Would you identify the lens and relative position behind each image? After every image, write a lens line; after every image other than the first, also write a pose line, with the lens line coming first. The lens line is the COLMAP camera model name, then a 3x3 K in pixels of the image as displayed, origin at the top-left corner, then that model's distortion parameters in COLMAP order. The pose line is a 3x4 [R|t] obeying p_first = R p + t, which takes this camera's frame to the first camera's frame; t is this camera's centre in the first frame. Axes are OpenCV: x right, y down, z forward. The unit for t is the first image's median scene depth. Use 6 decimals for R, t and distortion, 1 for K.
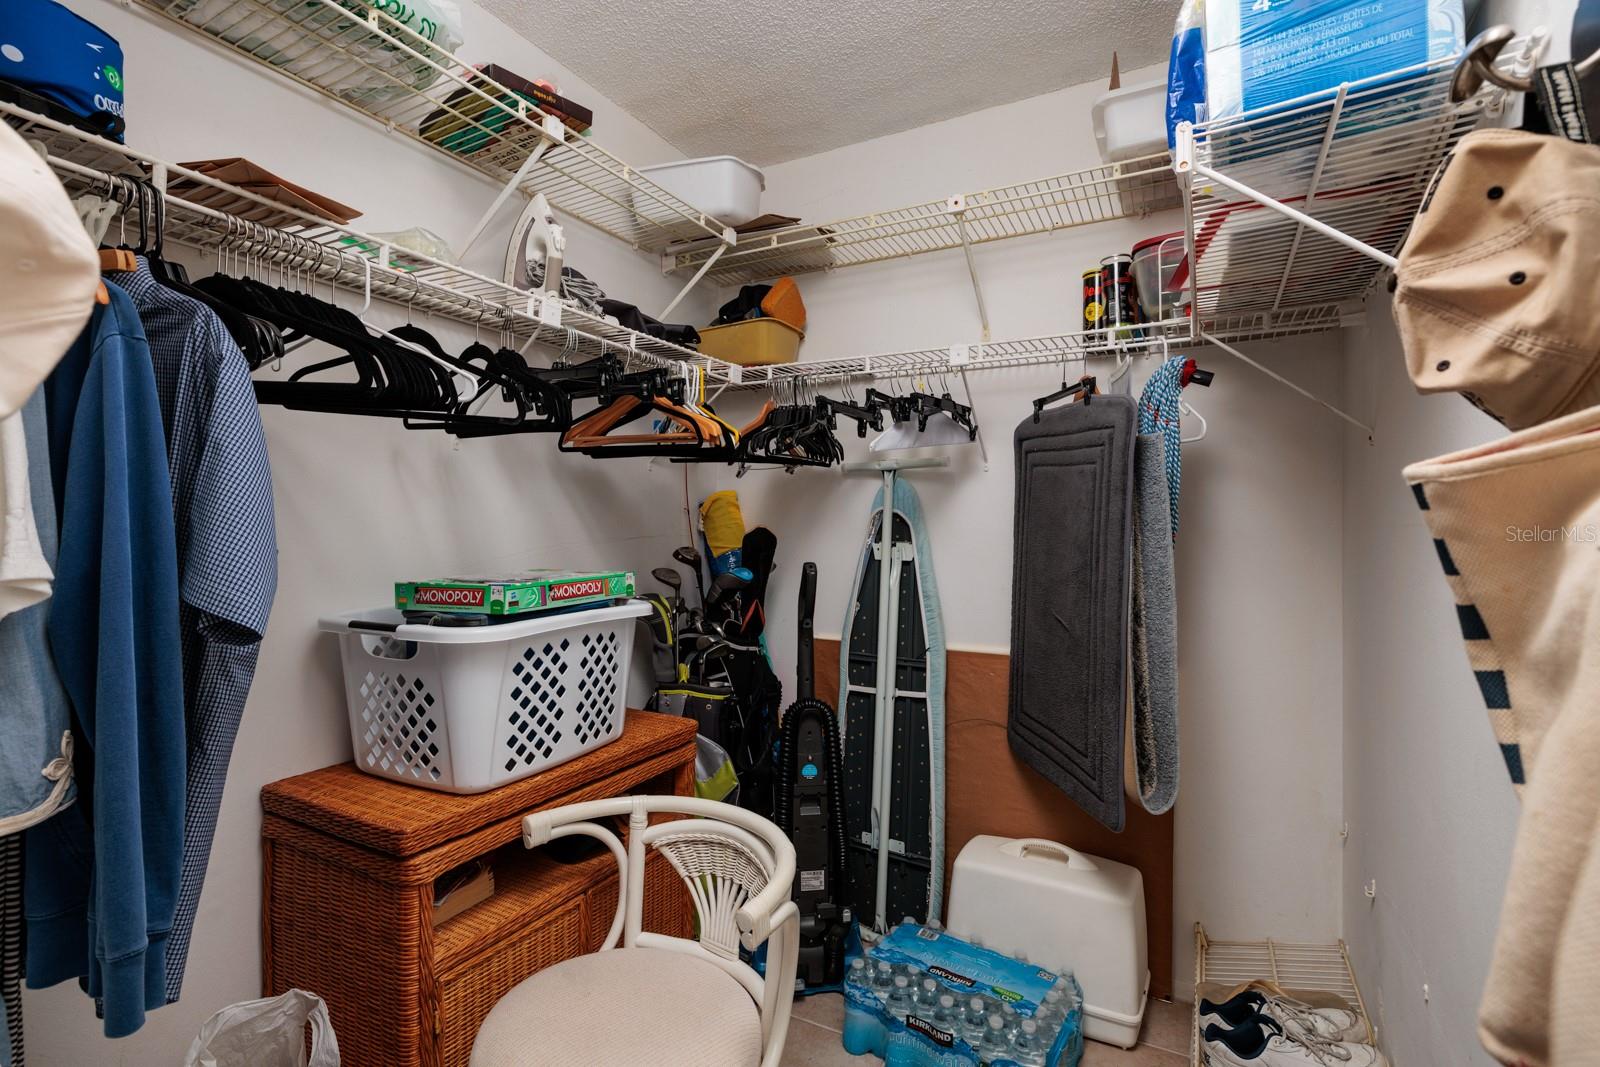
lens RADIAL K [[781.0, 0, 795.8], [0, 781.0, 530.8], [0, 0, 1]] dist [0.002817, 0.000218]
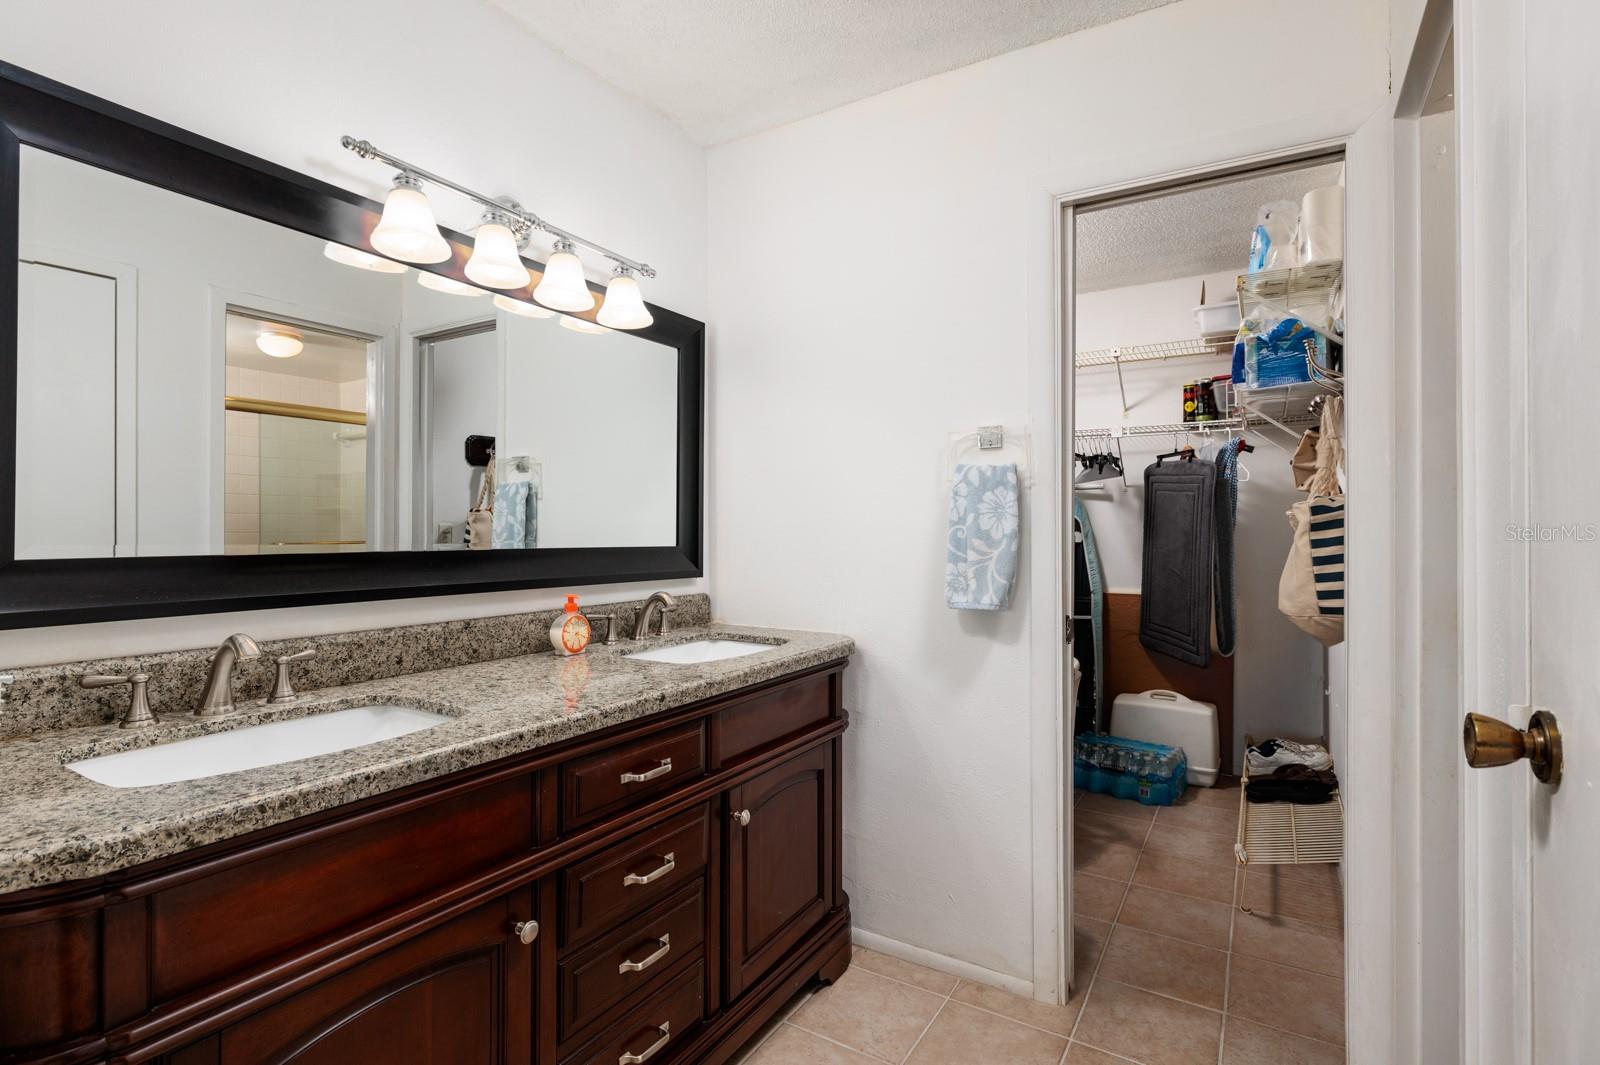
lens RADIAL K [[781.0, 0, 800.2], [0, 781.0, 529.0], [0, 0, 1]] dist [0.002817, 0.000218]
pose [[0.998486, 0.000139, -0.055003, -0.457655], [-0.000289, 0.999996, -0.002726, 0.015056], [0.055002, 0.002738, 0.998482, -0.941572]]
